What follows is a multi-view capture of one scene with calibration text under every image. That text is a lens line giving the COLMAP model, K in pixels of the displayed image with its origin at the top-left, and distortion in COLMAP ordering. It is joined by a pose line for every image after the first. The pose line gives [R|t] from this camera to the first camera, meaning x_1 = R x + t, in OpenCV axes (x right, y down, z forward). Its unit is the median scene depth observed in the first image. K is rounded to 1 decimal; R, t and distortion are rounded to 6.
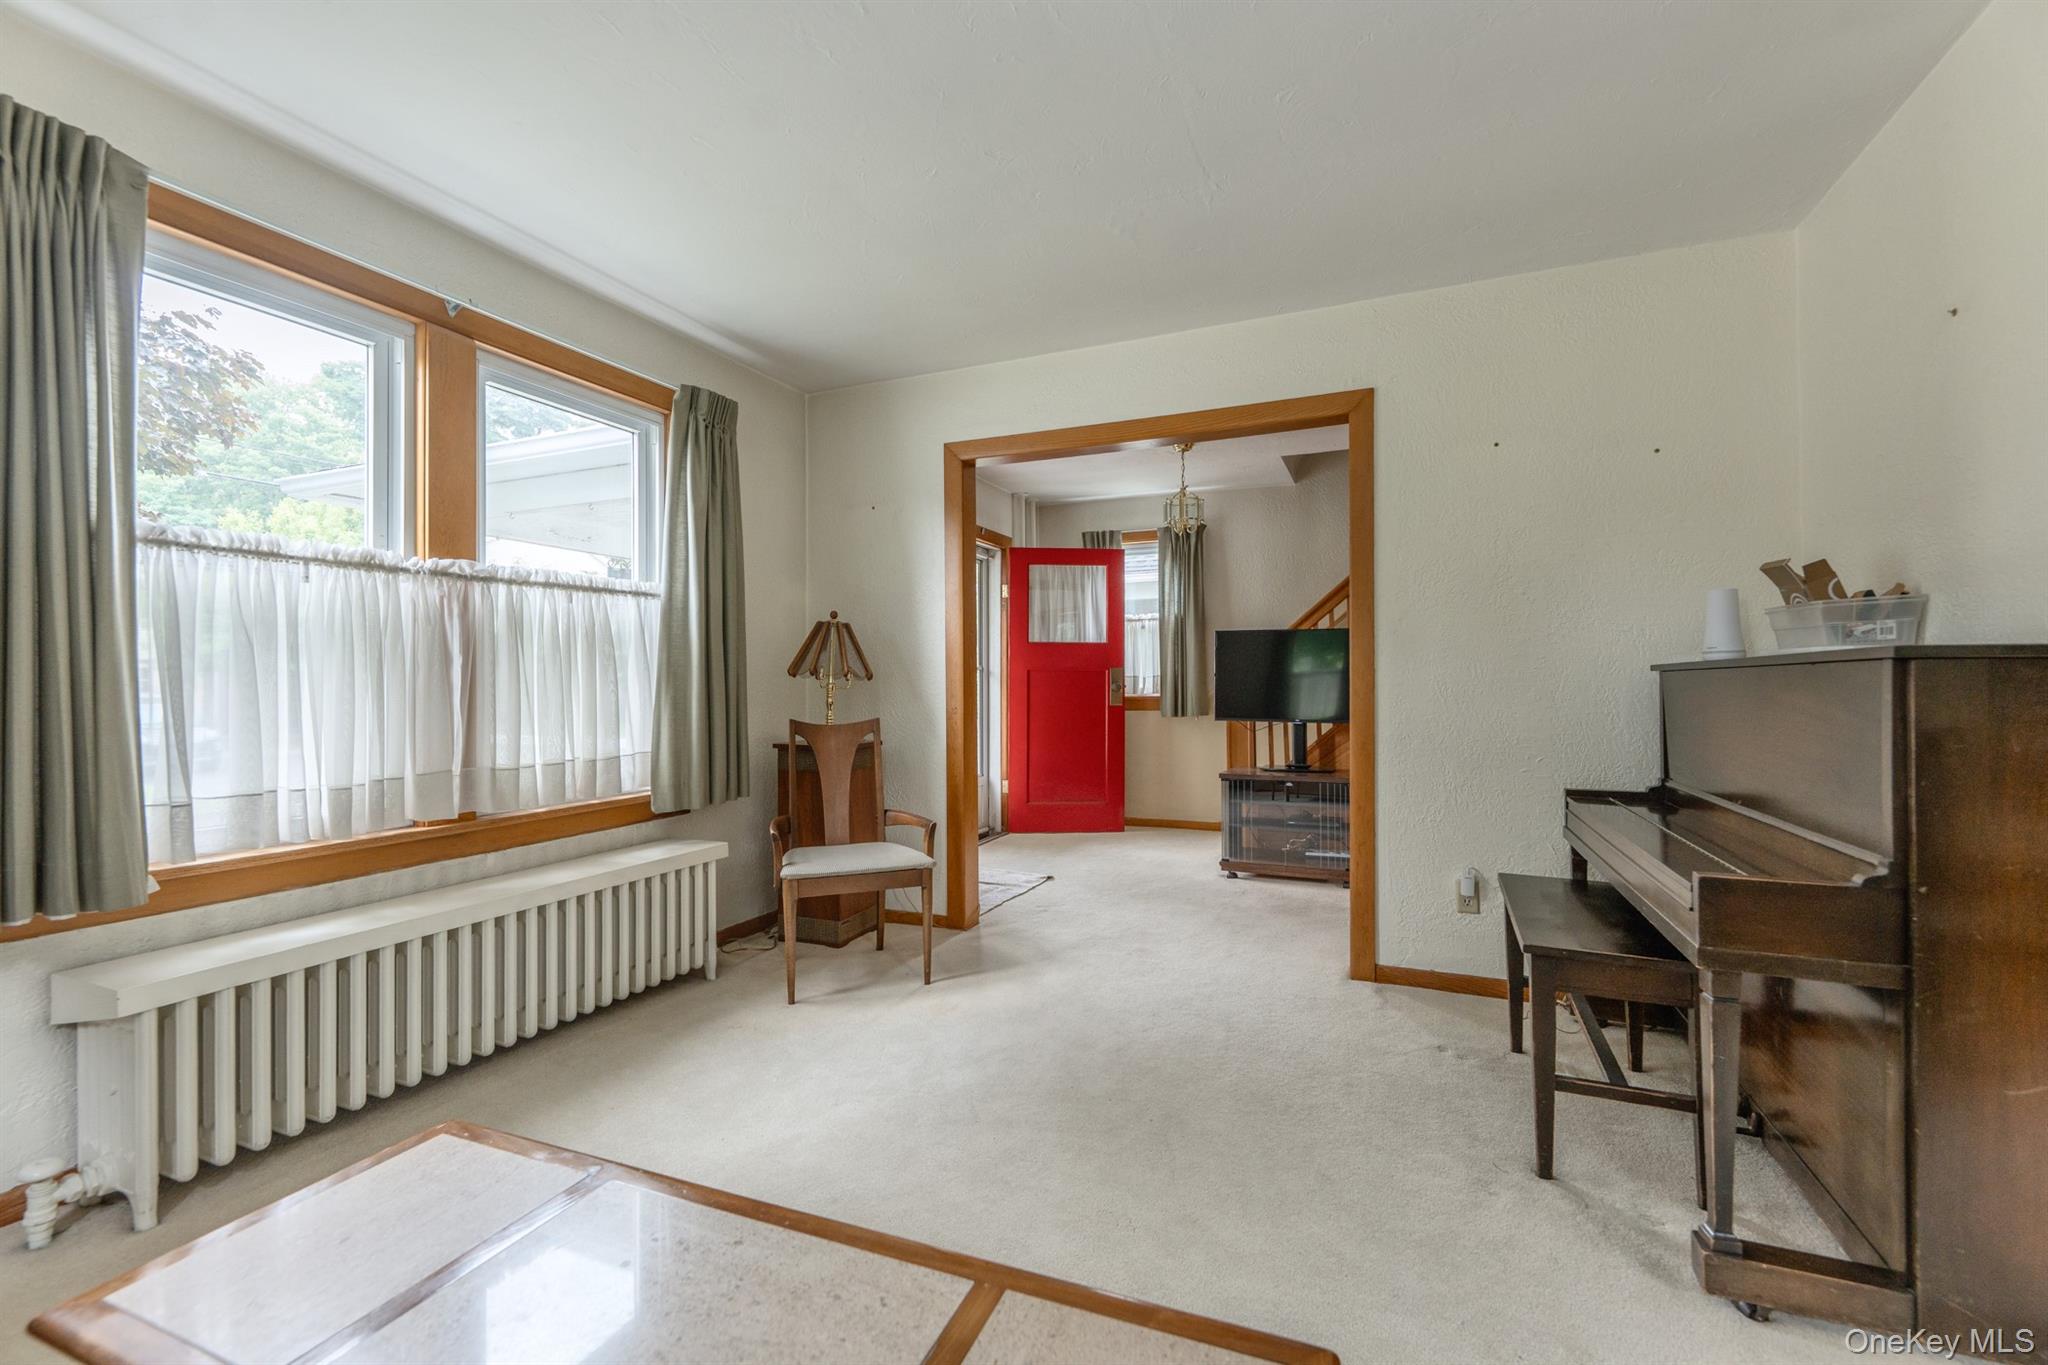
lens RADIAL K [[855.6, 0, 1018.1], [0, 855.6, 675.5], [0, 0, 1]] dist [0.003022, 0.000231]
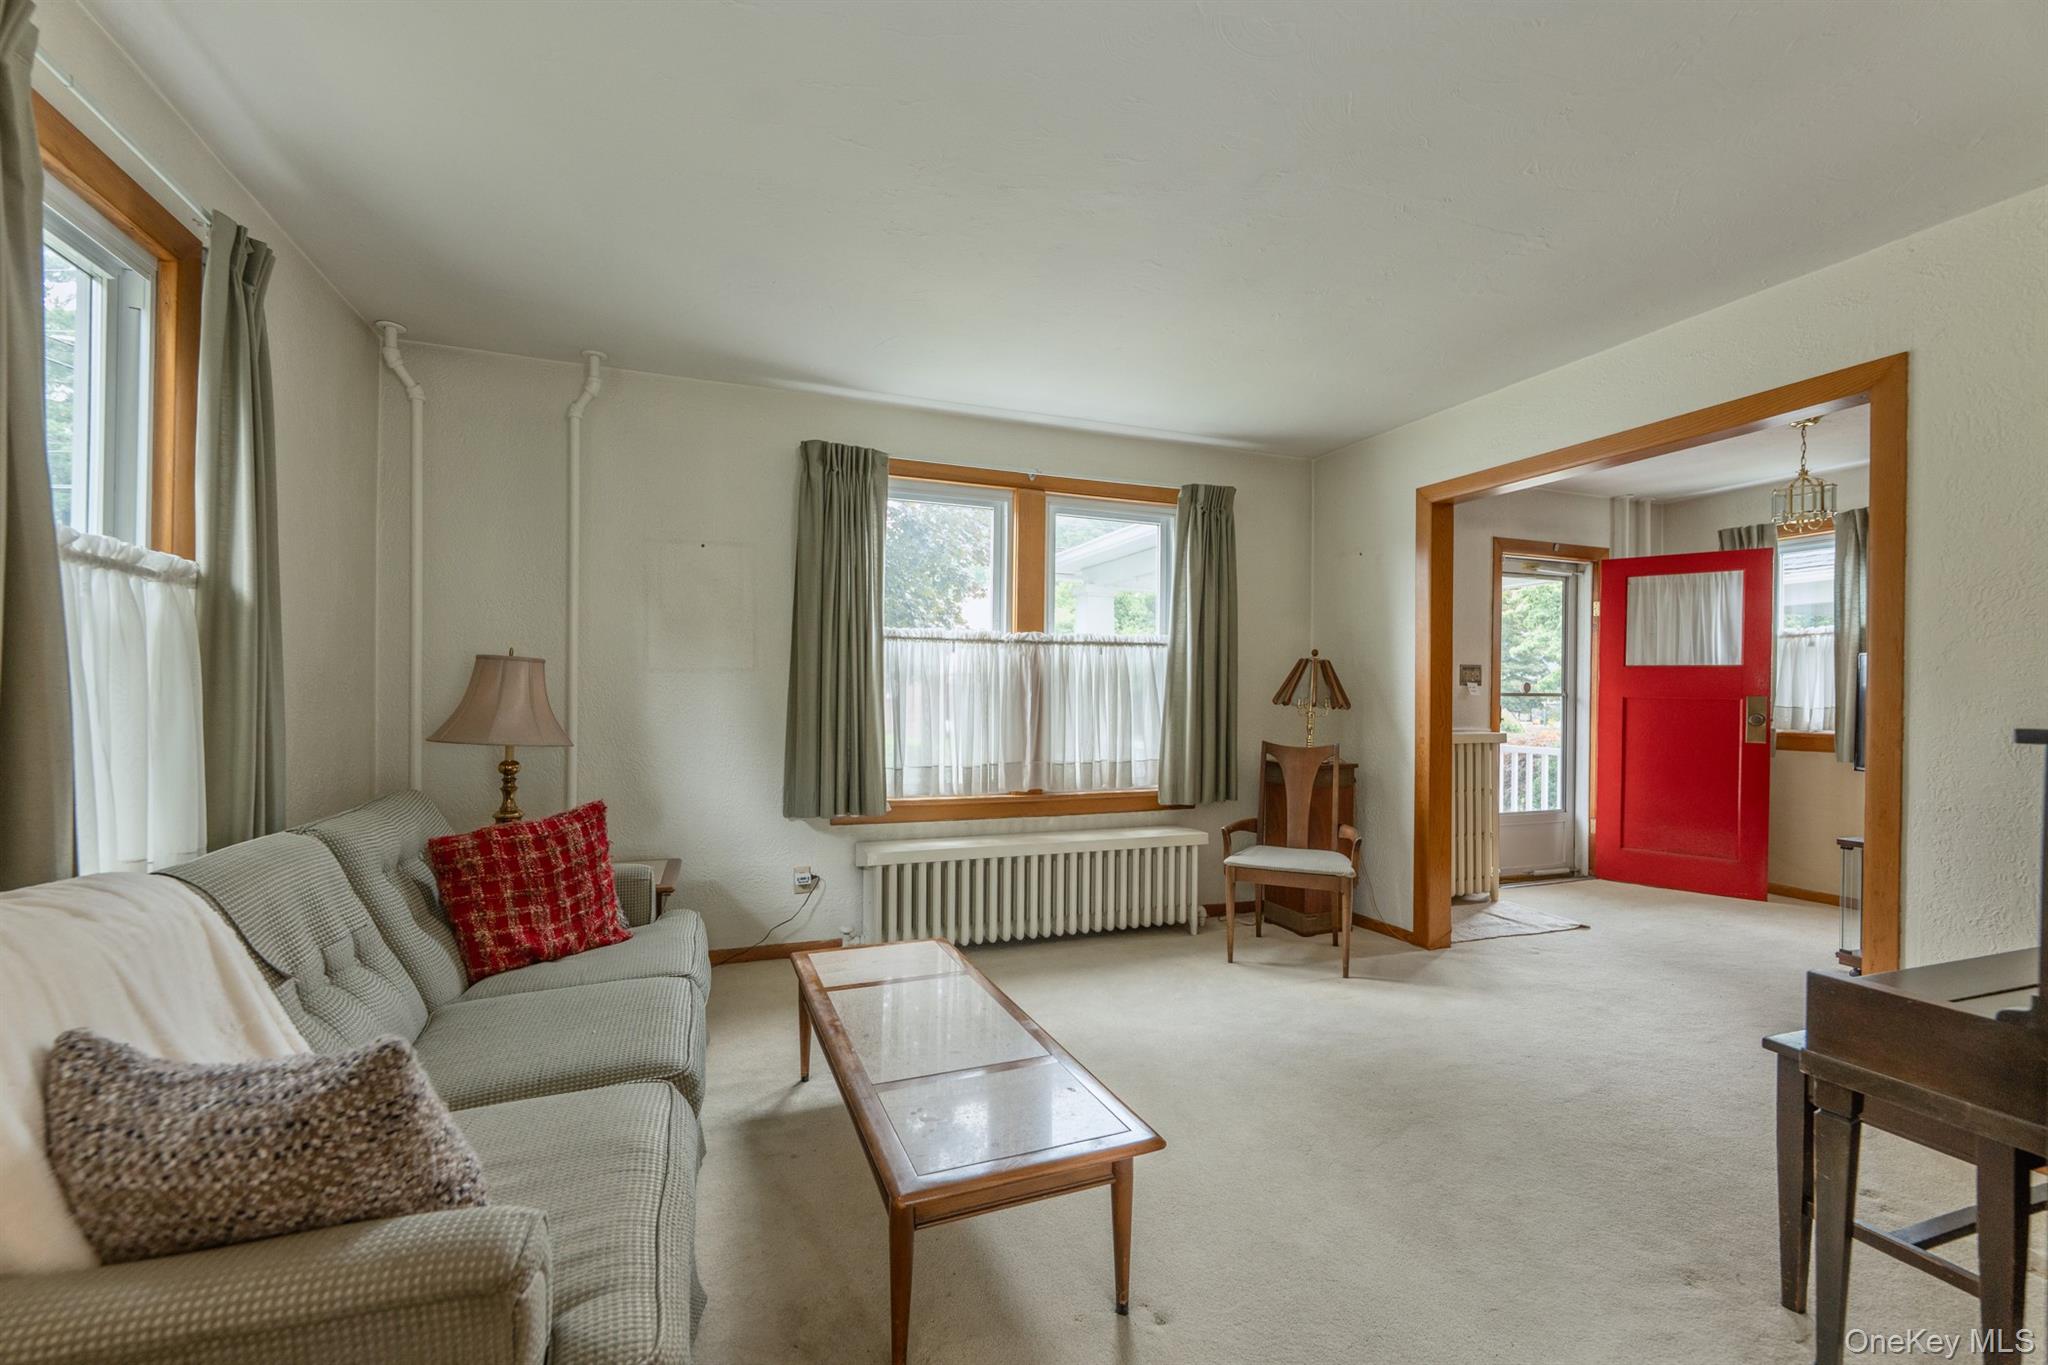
lens RADIAL K [[860.5, 0, 1027.8], [0, 860.5, 693.2], [0, 0, 1]] dist [0.001131, -0.000091]
pose [[0.693934, 0.012915, -0.719923, 0.400323], [-0.006692, 0.999912, 0.011488, -0.030190], [0.720007, -0.003154, 0.693959, -0.101945]]
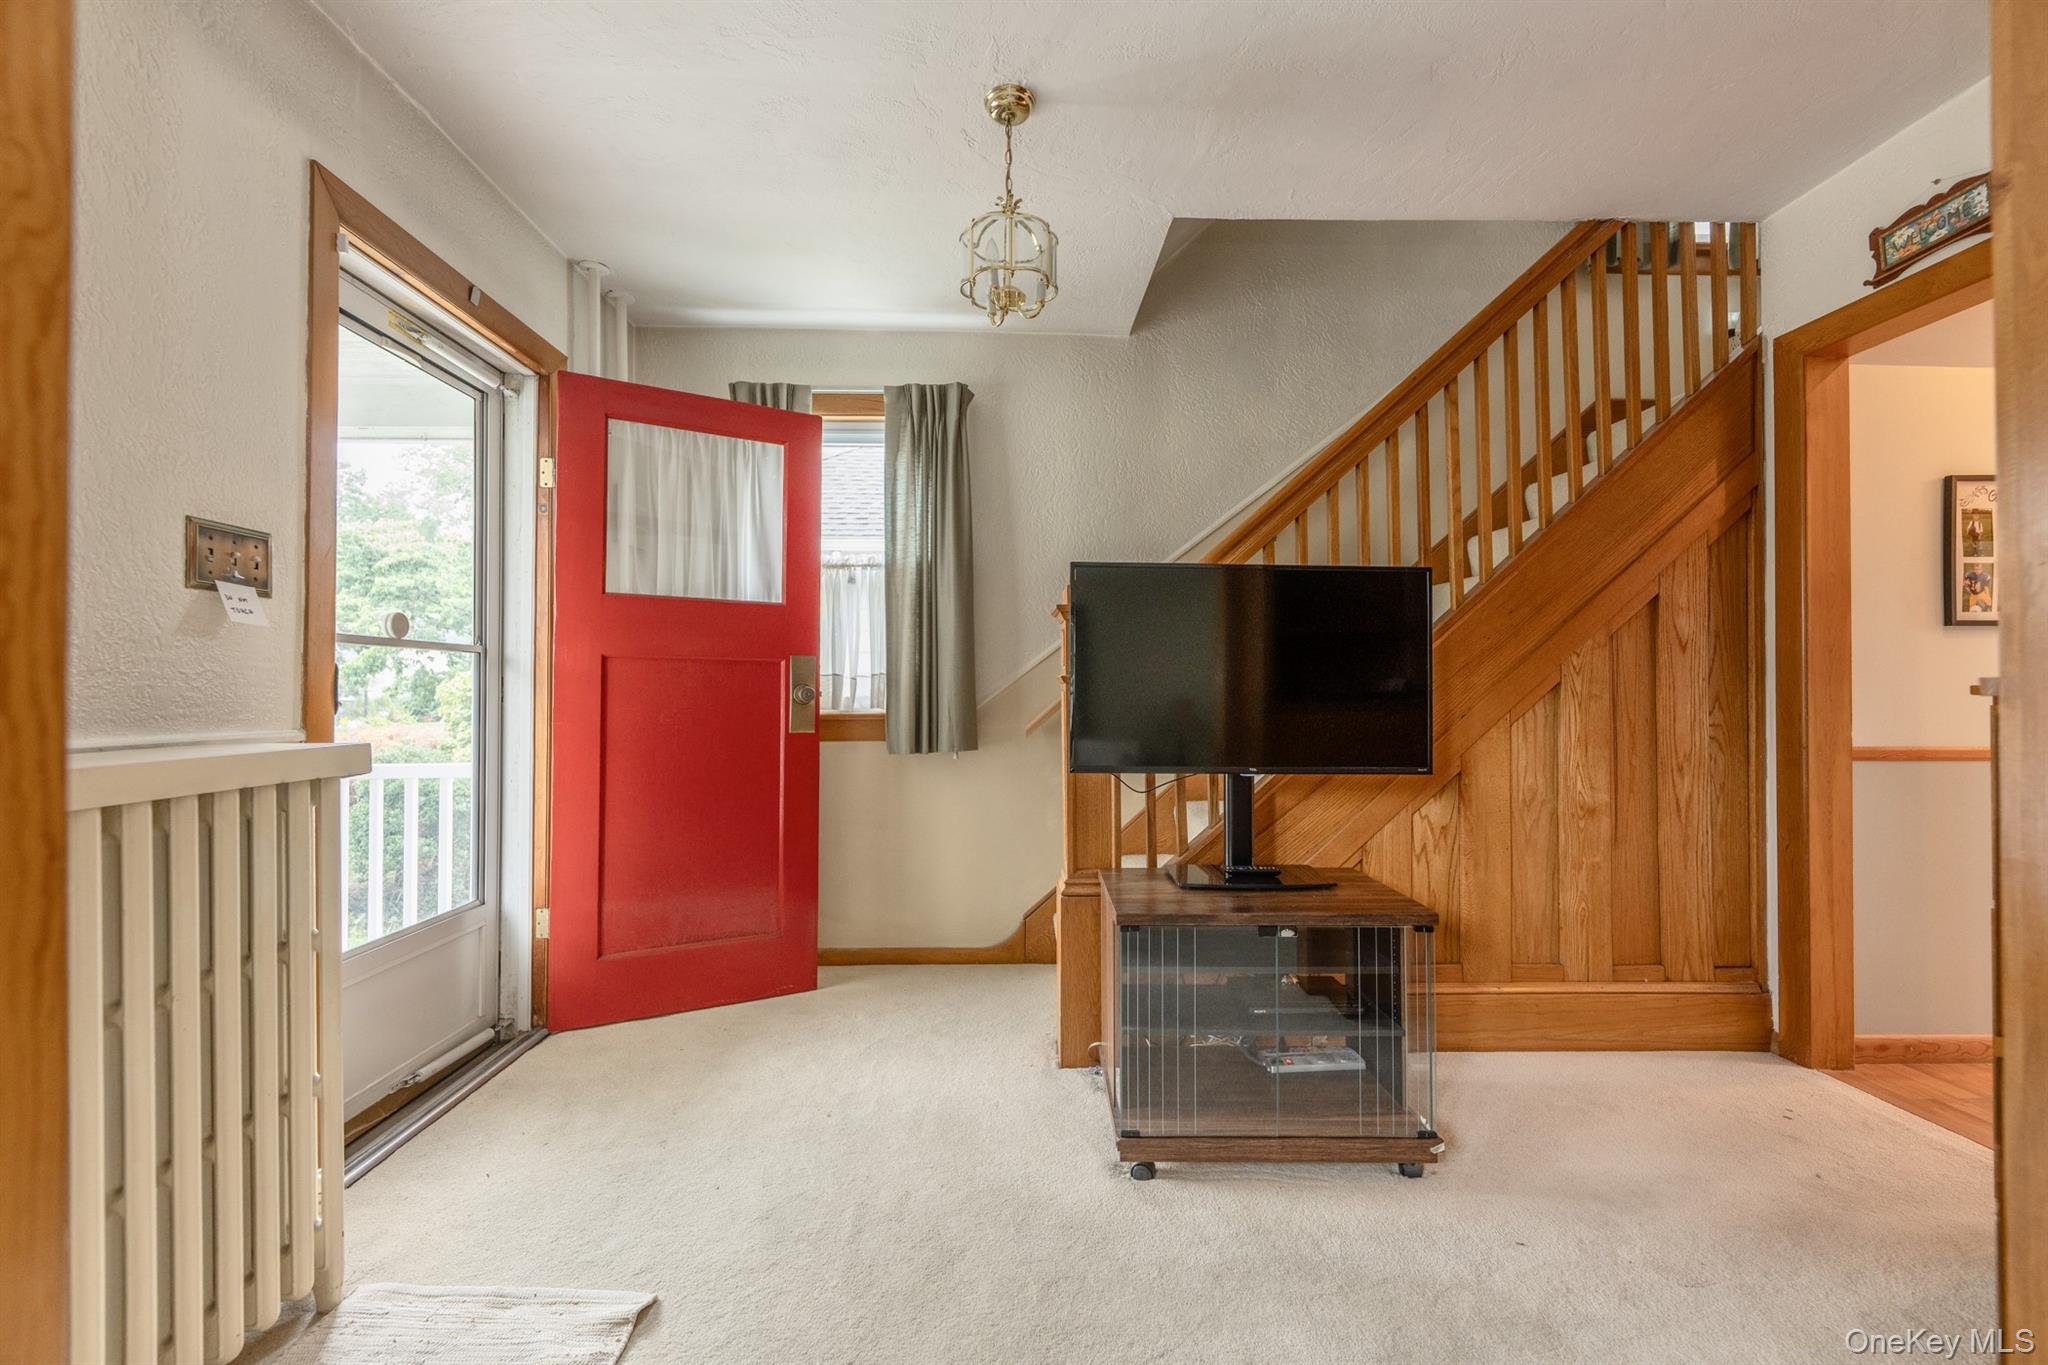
lens RADIAL K [[815.4, 0, 992.4], [0, 815.4, 687.4], [0, 0, 1]] dist [0.000308, -0.000103]
pose [[0.912657, 0.009478, 0.408616, 0.041685], [-0.009500, 0.999953, -0.001977, 0.016250], [-0.408615, -0.002078, 0.912704, 0.954259]]
